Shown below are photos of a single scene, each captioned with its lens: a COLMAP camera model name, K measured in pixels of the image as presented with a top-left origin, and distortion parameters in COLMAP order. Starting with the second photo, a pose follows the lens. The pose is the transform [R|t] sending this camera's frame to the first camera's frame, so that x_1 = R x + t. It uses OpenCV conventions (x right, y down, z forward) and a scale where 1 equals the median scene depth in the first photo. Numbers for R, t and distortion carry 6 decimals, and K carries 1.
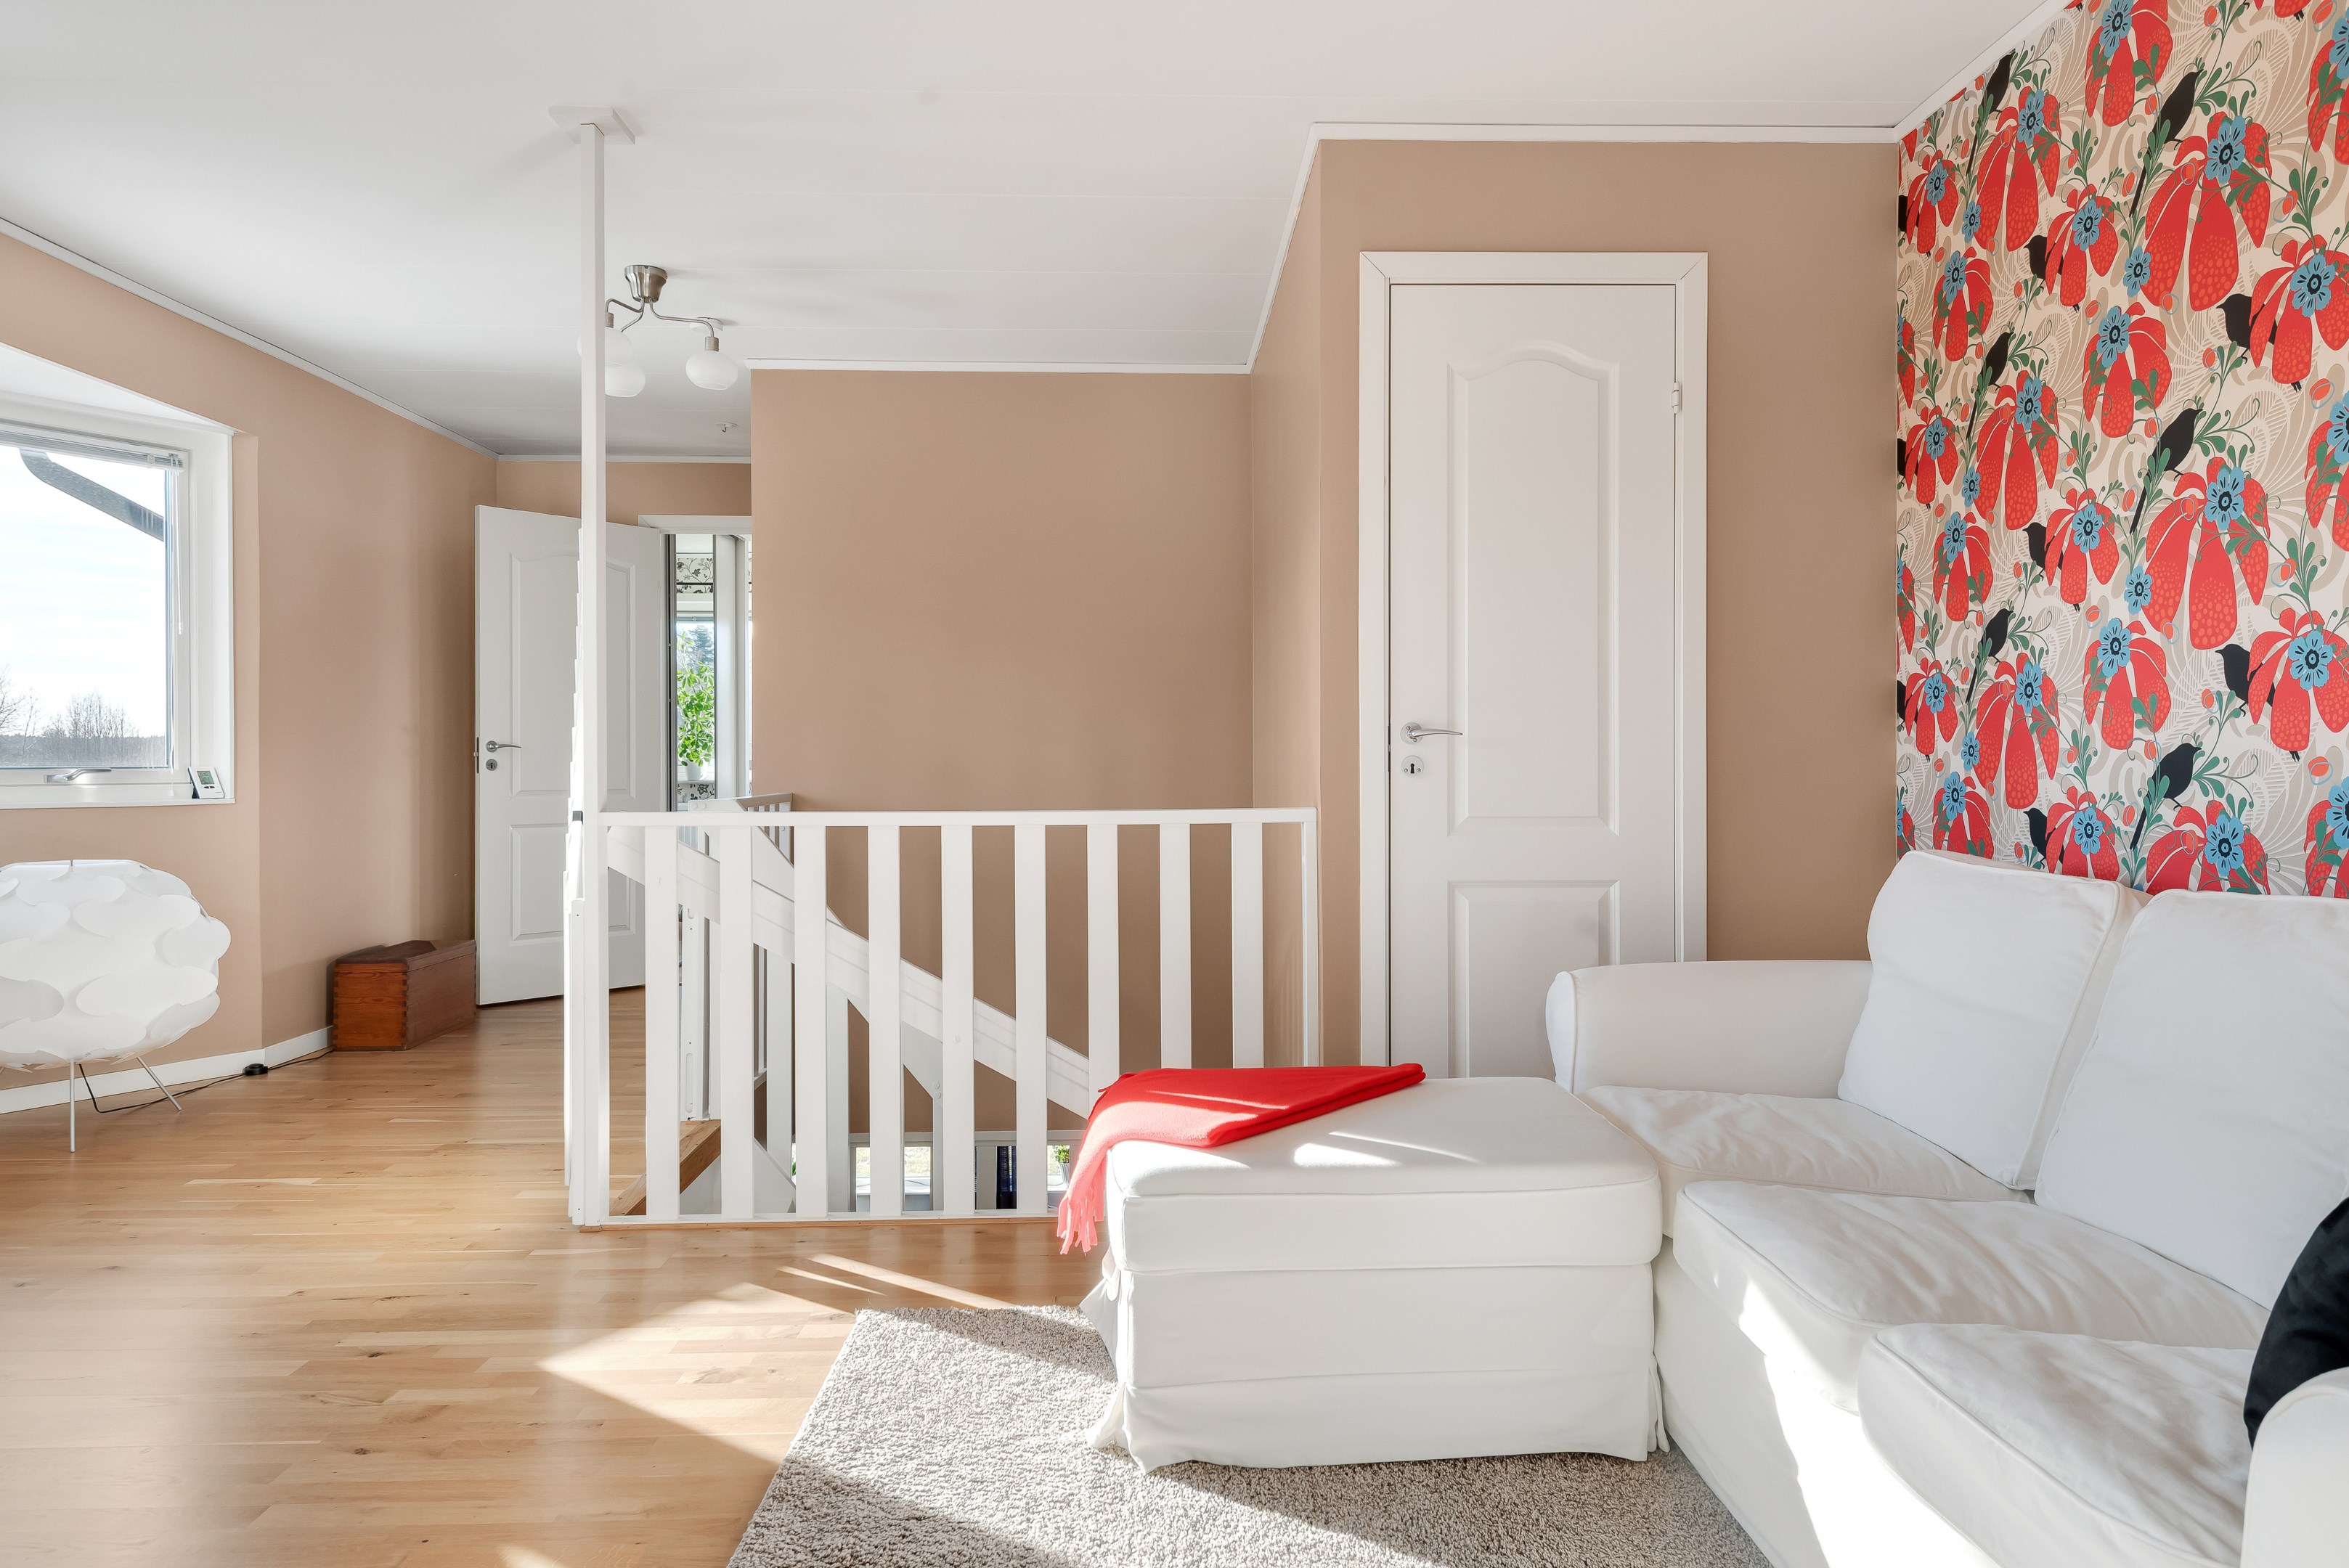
lens RADIAL K [[1612.6, 0, 1176.5], [0, 1612.6, 777.8], [0, 0, 1]] dist [0.007250, 0.001930]
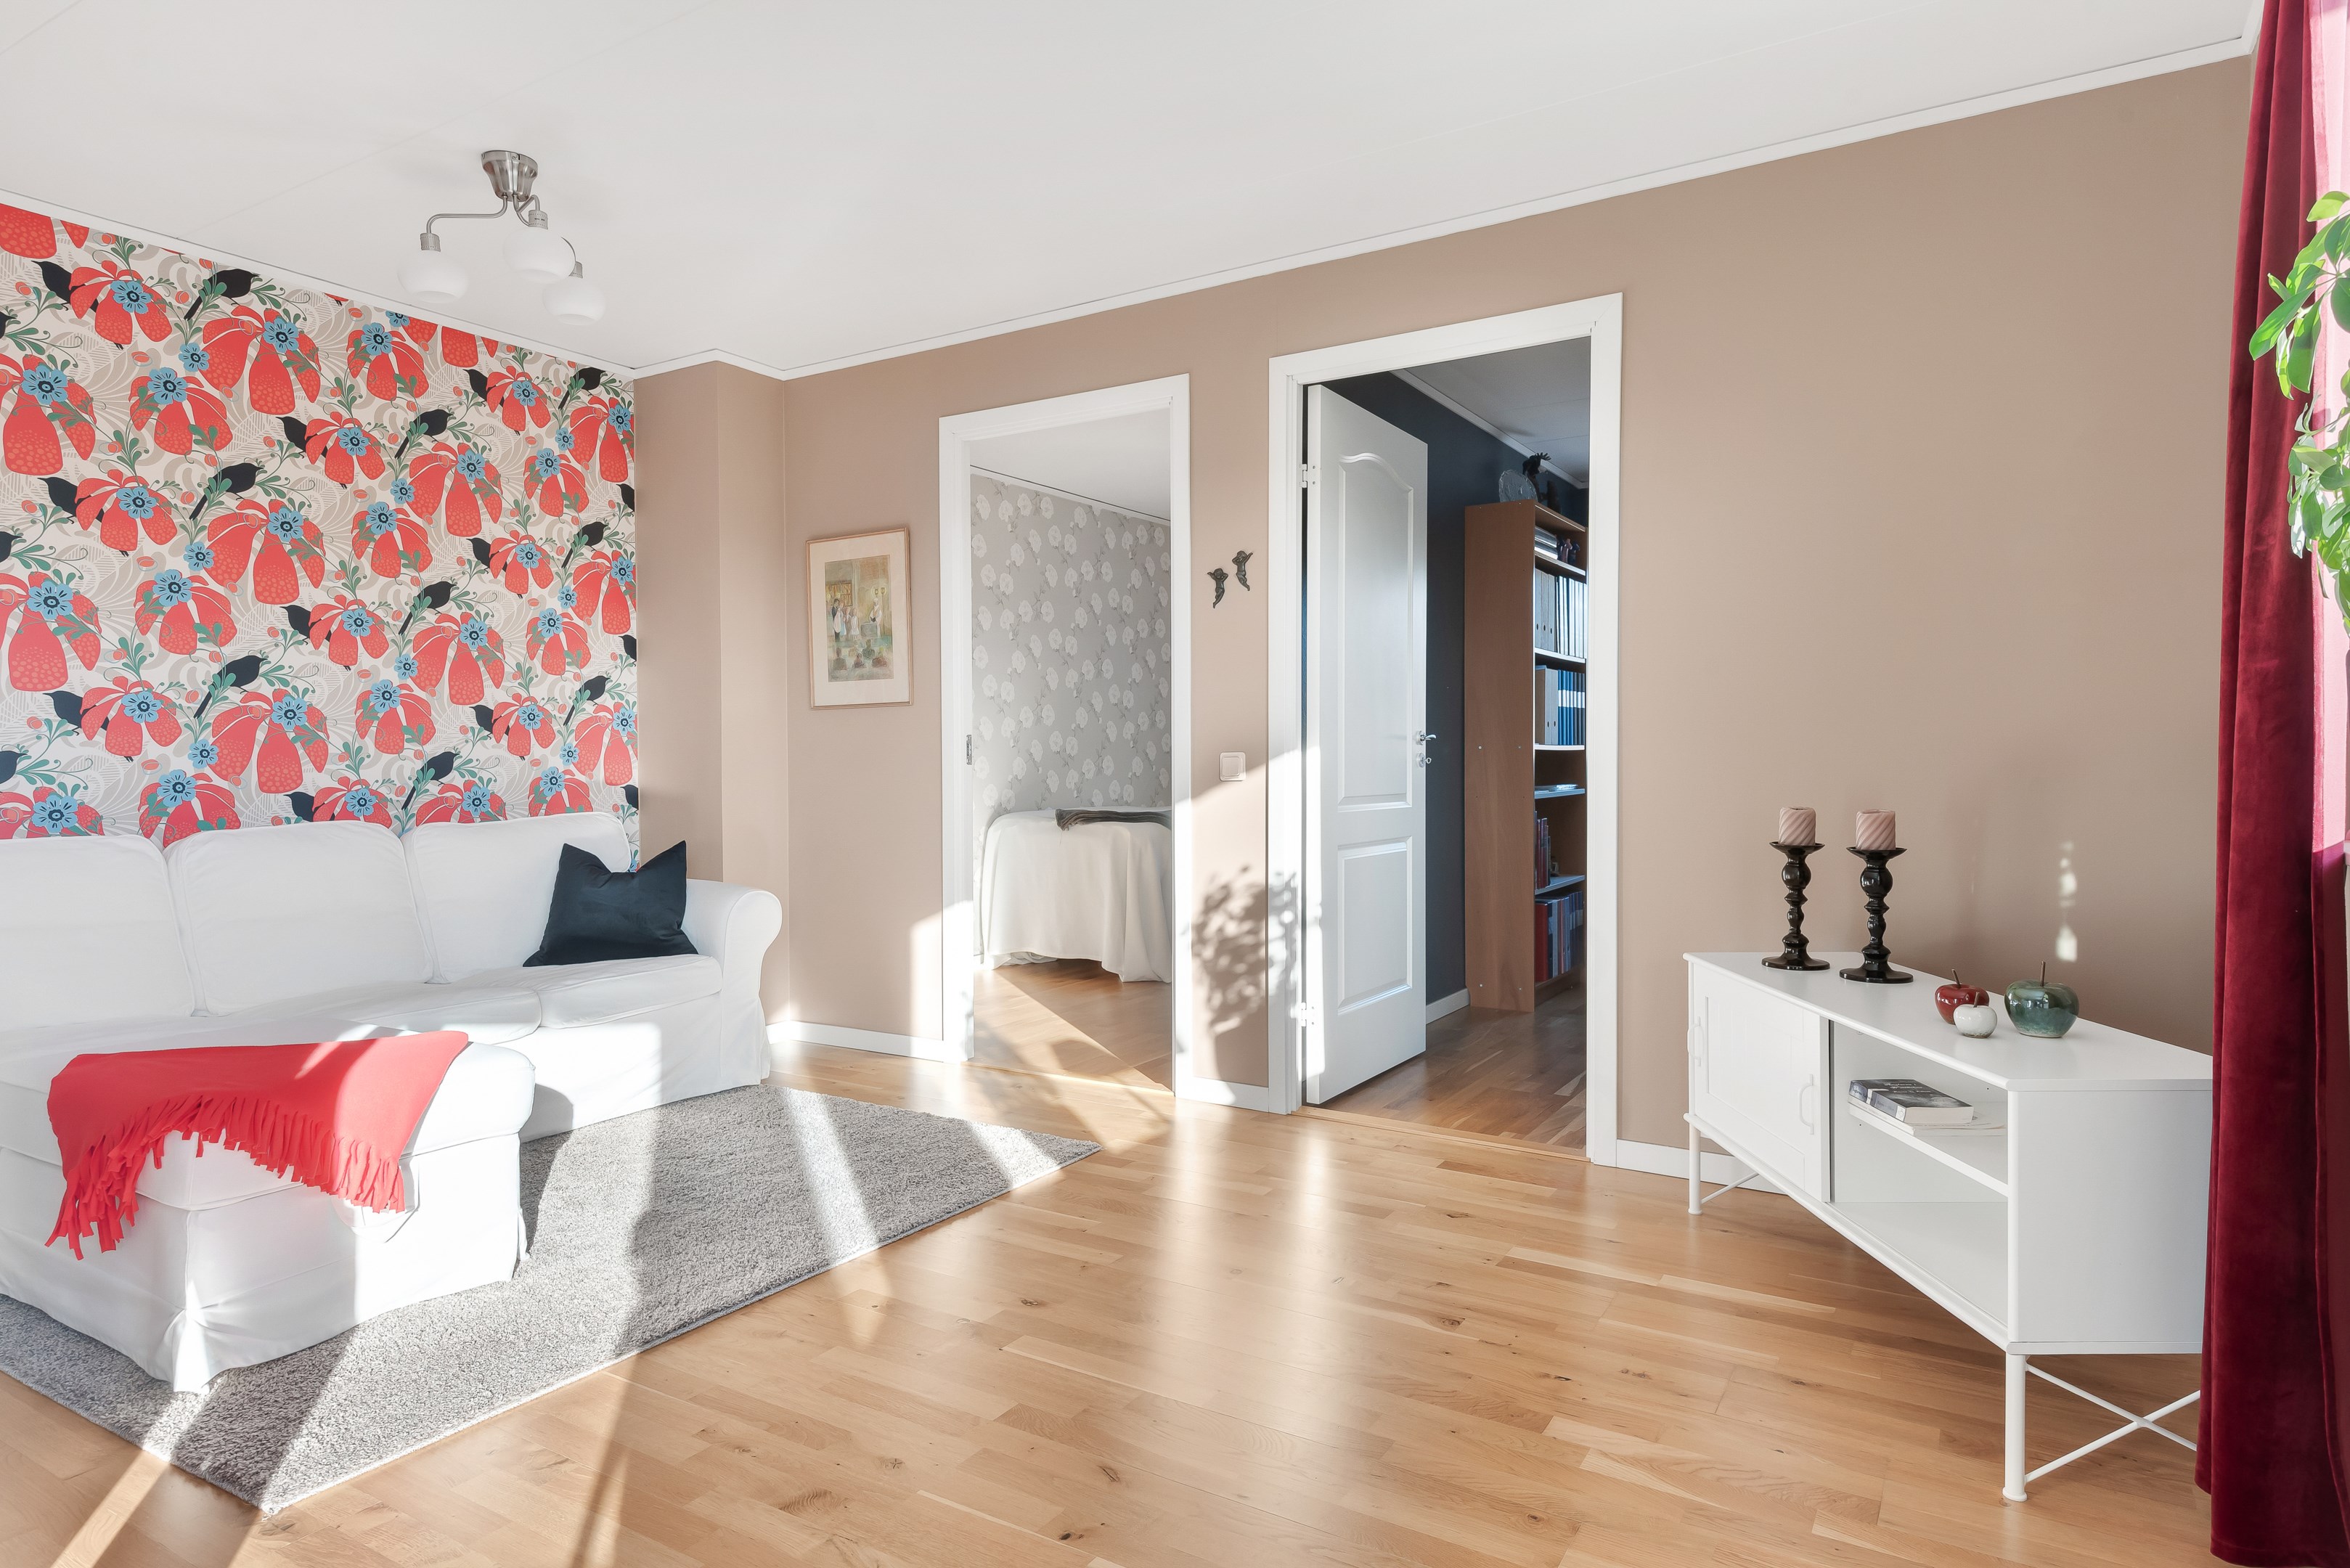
lens RADIAL K [[1347.9, 0, 1168.8], [0, 1347.9, 789.7], [0, 0, 1]] dist [0.048986, -0.014208]
pose [[-0.840628, -0.009443, 0.541530, -0.980155], [0.008886, 0.999473, 0.031222, -0.018228], [-0.541540, 0.031058, -0.840101, 1.857048]]
